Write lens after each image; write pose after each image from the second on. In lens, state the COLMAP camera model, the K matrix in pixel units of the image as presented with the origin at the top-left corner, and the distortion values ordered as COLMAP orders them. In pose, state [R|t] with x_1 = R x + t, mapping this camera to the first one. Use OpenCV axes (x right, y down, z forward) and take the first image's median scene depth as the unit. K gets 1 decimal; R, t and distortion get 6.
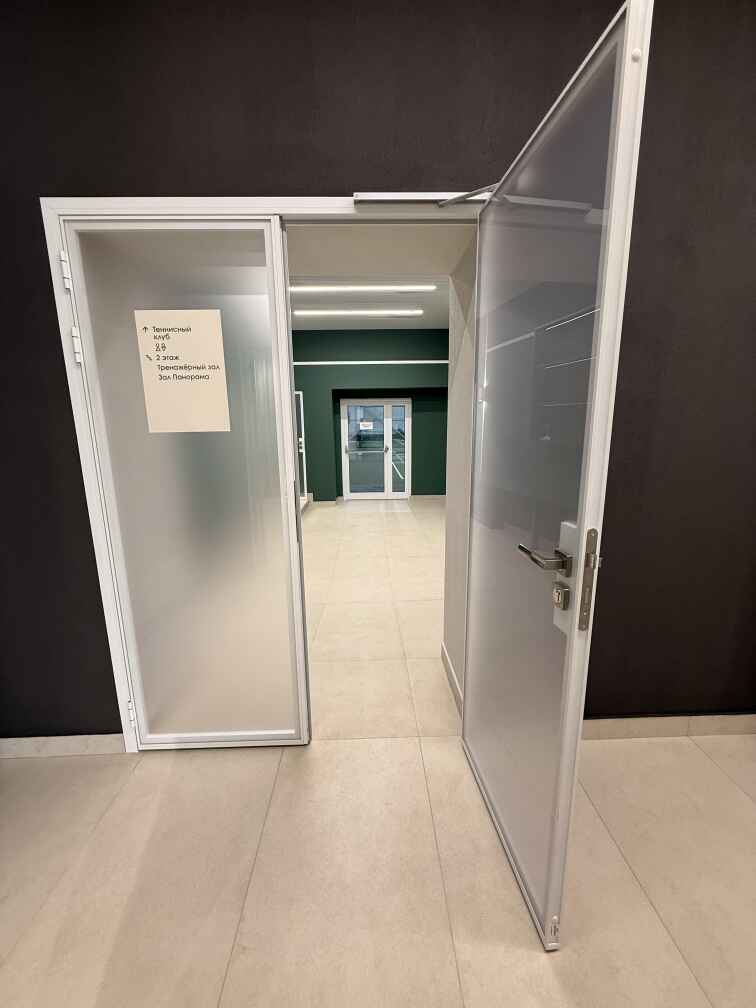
lens RADIAL K [[406.5, 0, 378.0], [0, 406.5, 504.0], [0, 0, 1]] dist [-0.001417, -0.000151]
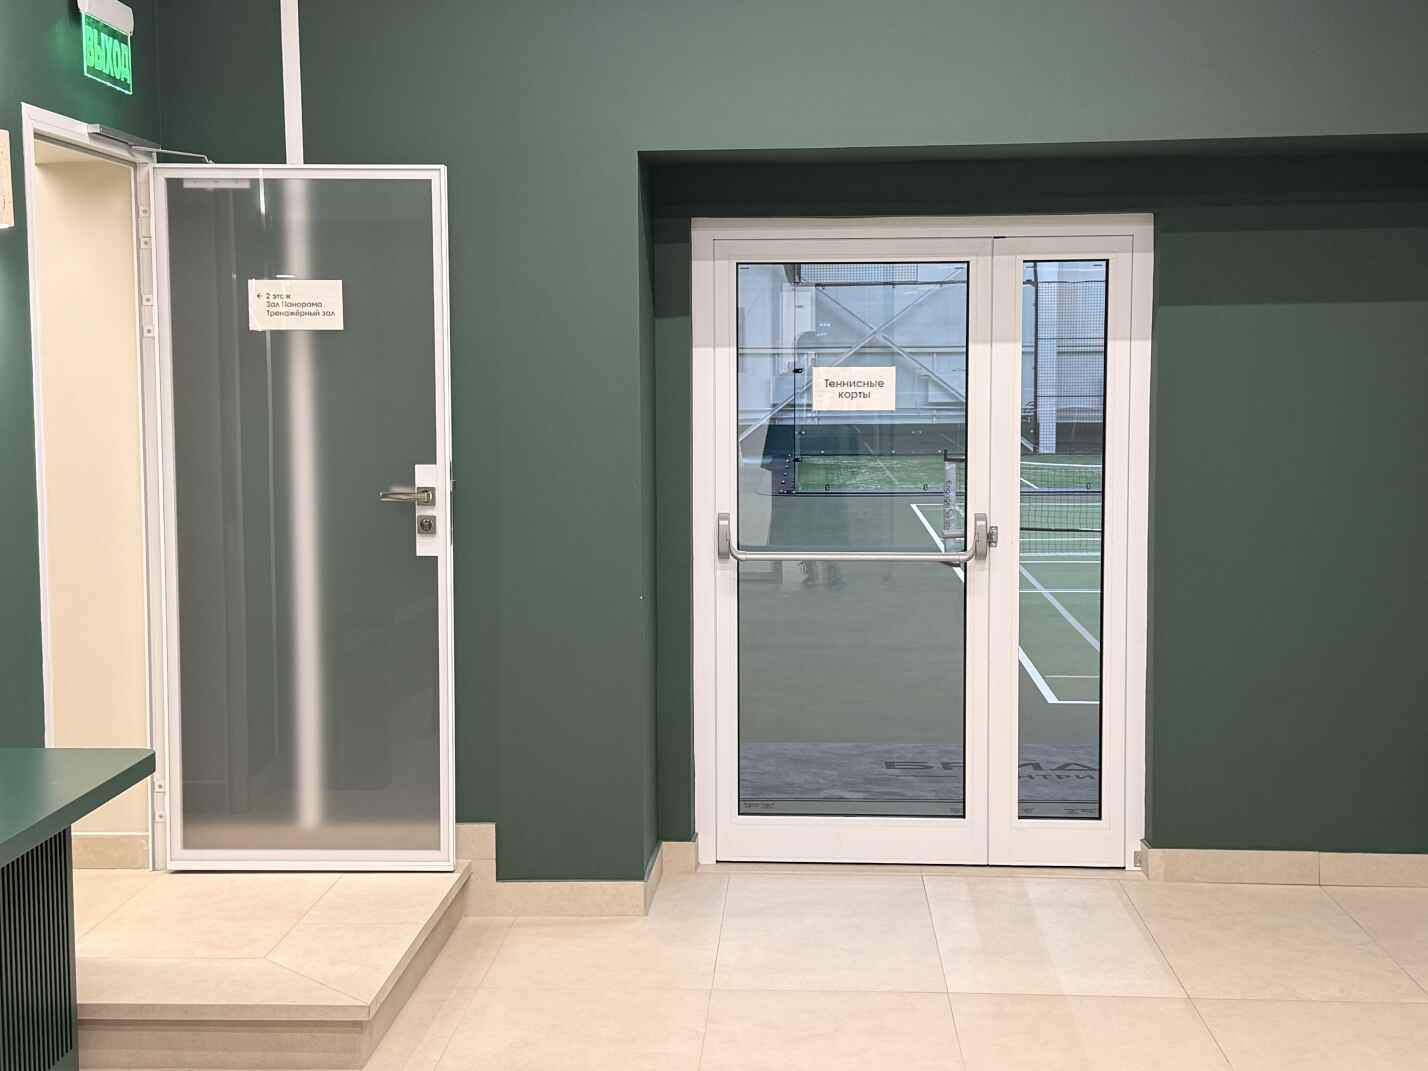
lens RADIAL K [[2006.2, 0, 714.0], [0, 2006.2, 535.5], [0, 0, 1]] dist [0.009010, 0.003104]
pose [[0.996990, 0.013616, -0.076328, -0.022911], [-0.022069, 0.993572, -0.111028, -0.049798], [0.074325, 0.112379, 0.990882, 0.242722]]
